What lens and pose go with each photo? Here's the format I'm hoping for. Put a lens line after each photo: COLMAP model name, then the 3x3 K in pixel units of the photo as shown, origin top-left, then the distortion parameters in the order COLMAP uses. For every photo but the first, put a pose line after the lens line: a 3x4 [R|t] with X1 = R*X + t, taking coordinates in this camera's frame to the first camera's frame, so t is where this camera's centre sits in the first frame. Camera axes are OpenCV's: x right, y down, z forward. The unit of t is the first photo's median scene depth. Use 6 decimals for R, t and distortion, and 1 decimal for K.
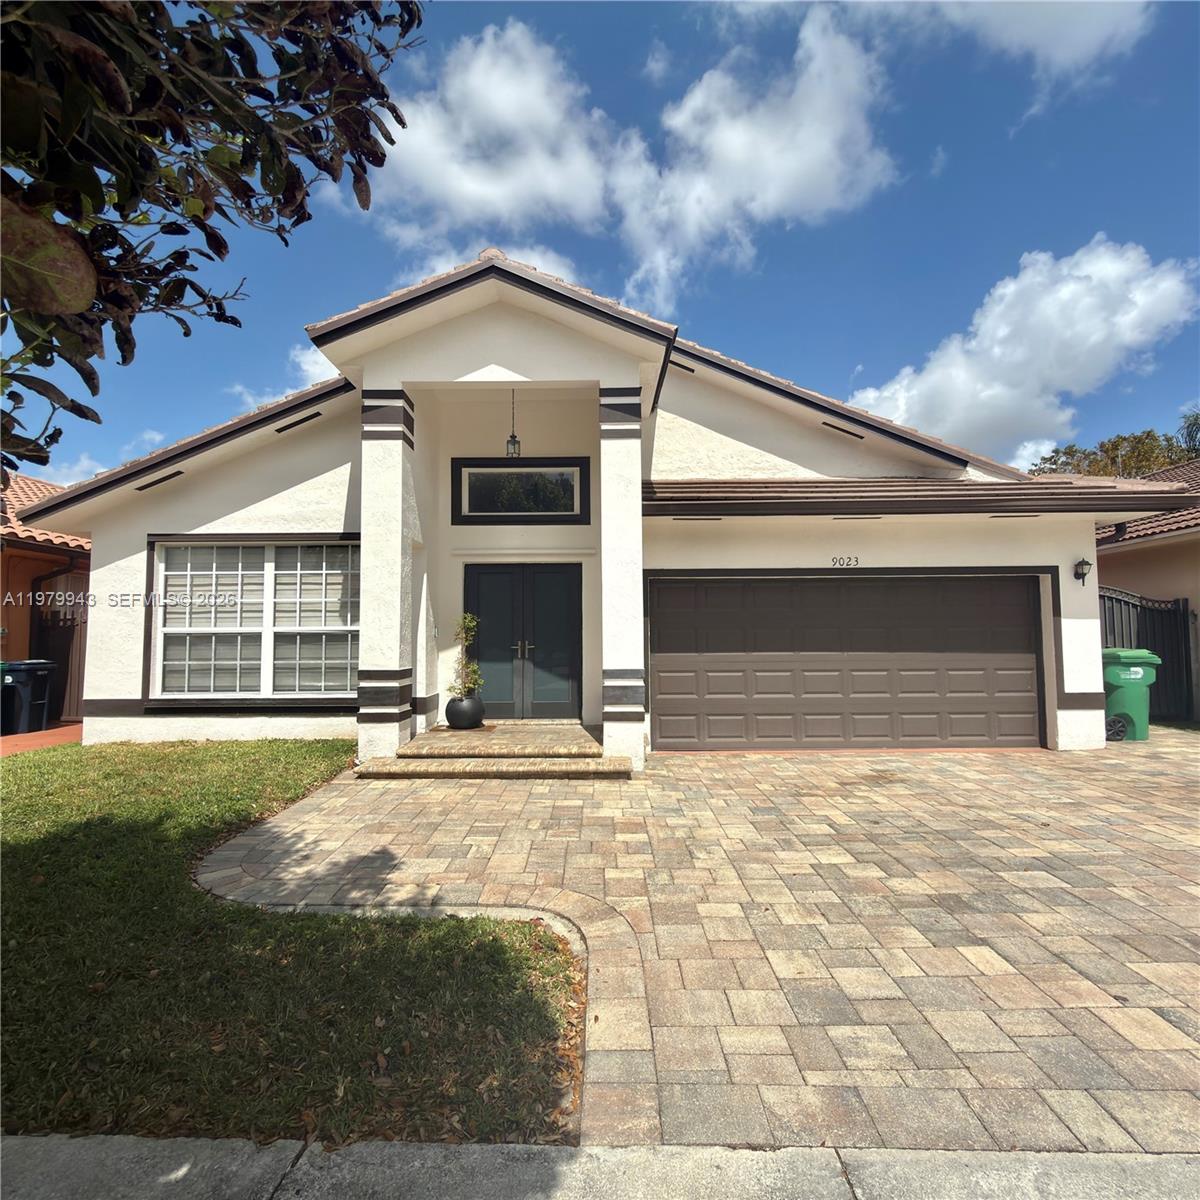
lens RADIAL K [[637.1, 0, 598.5], [0, 637.1, 602.0], [0, 0, 1]] dist [-0.000935, 0.001075]
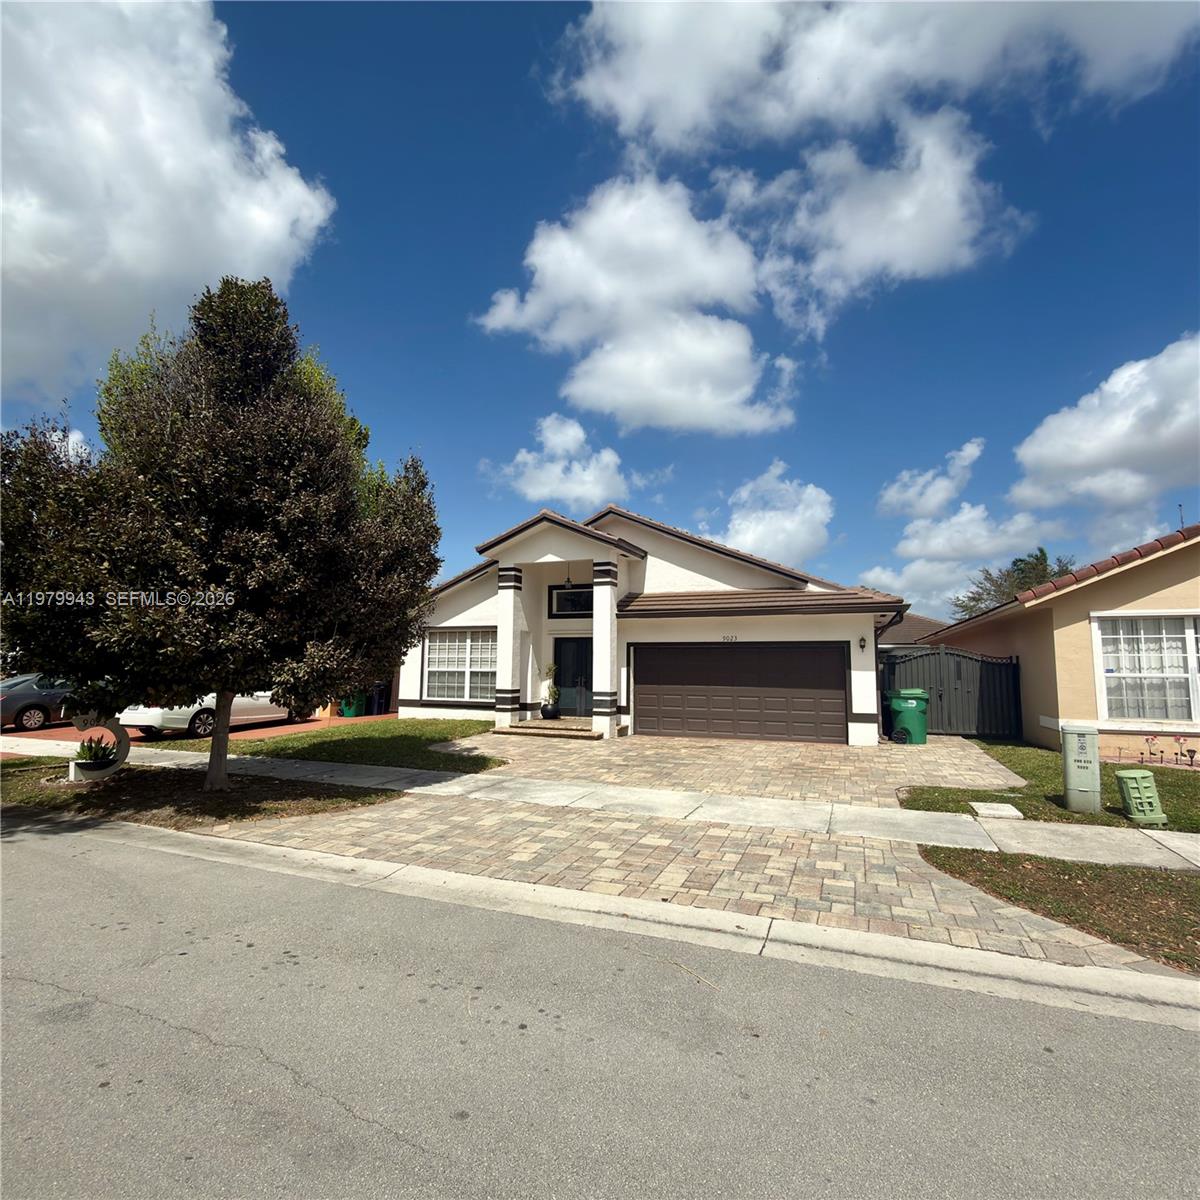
lens RADIAL K [[637.1, 0, 601.1], [0, 637.1, 599.1], [0, 0, 1]] dist [-0.000935, 0.001075]
pose [[0.934062, -0.023808, -0.356316, 0.708817], [0.006721, 0.998770, -0.049117, -0.090065], [0.357047, 0.043483, 0.933074, -0.908227]]
